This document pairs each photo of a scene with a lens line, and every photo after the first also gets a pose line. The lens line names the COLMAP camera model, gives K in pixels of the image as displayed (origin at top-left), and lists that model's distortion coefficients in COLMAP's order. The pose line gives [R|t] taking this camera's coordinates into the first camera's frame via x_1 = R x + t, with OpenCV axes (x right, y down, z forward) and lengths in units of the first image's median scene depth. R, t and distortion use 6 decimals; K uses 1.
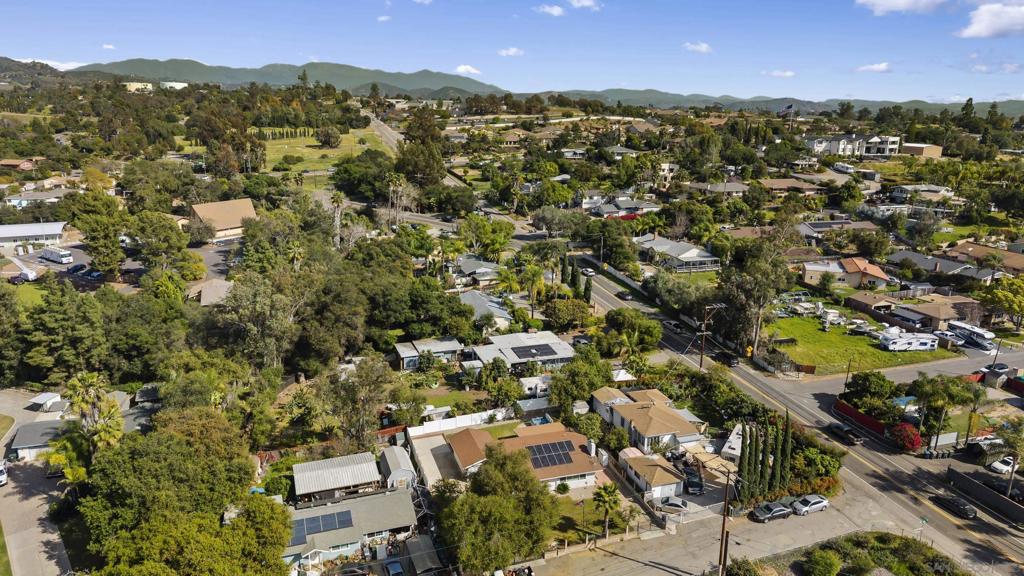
lens RADIAL K [[683.0, 0, 508.2], [0, 683.0, 281.6], [0, 0, 1]] dist [0.036448, -0.042298]
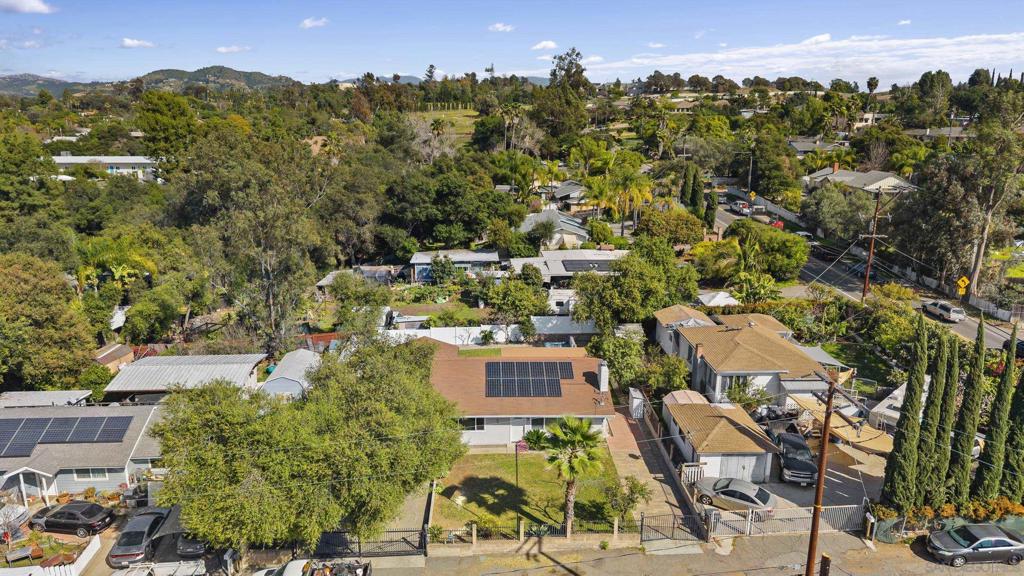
lens RADIAL K [[683.0, 0, 511.5], [0, 683.0, 291.5], [0, 0, 1]] dist [0.036448, -0.042298]
pose [[0.962084, 0.065544, -0.264759, 0.162660], [-0.066191, 0.997786, 0.006486, 0.151510], [0.264598, 0.011285, 0.964293, 0.394142]]
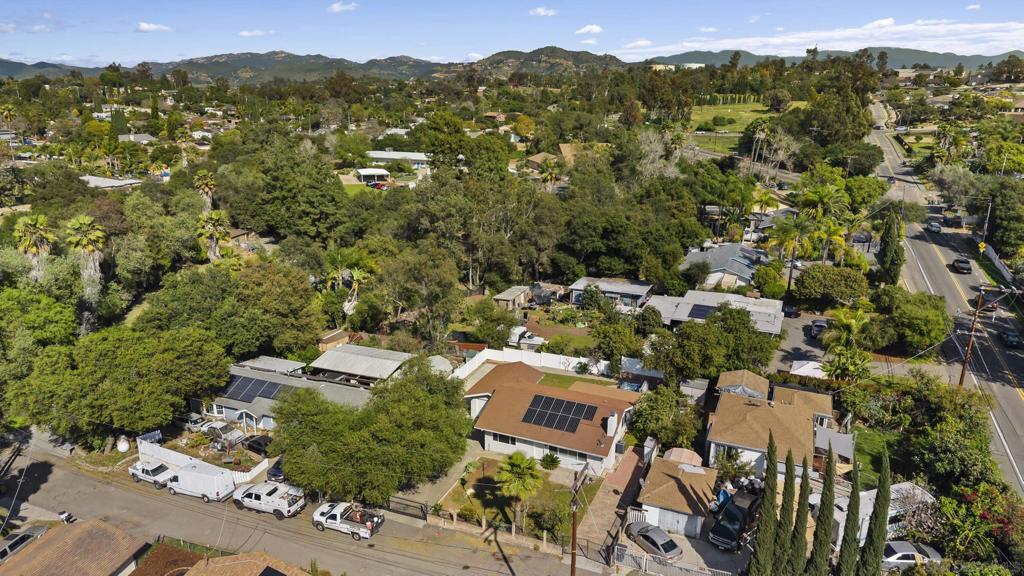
lens RADIAL K [[683.0, 0, 508.3], [0, 683.0, 293.3], [0, 0, 1]] dist [0.036448, -0.042298]
pose [[0.749539, 0.187796, -0.634763, 0.385354], [-0.167789, 0.981497, 0.092249, 0.060026], [0.640343, 0.037362, 0.767180, 0.350858]]
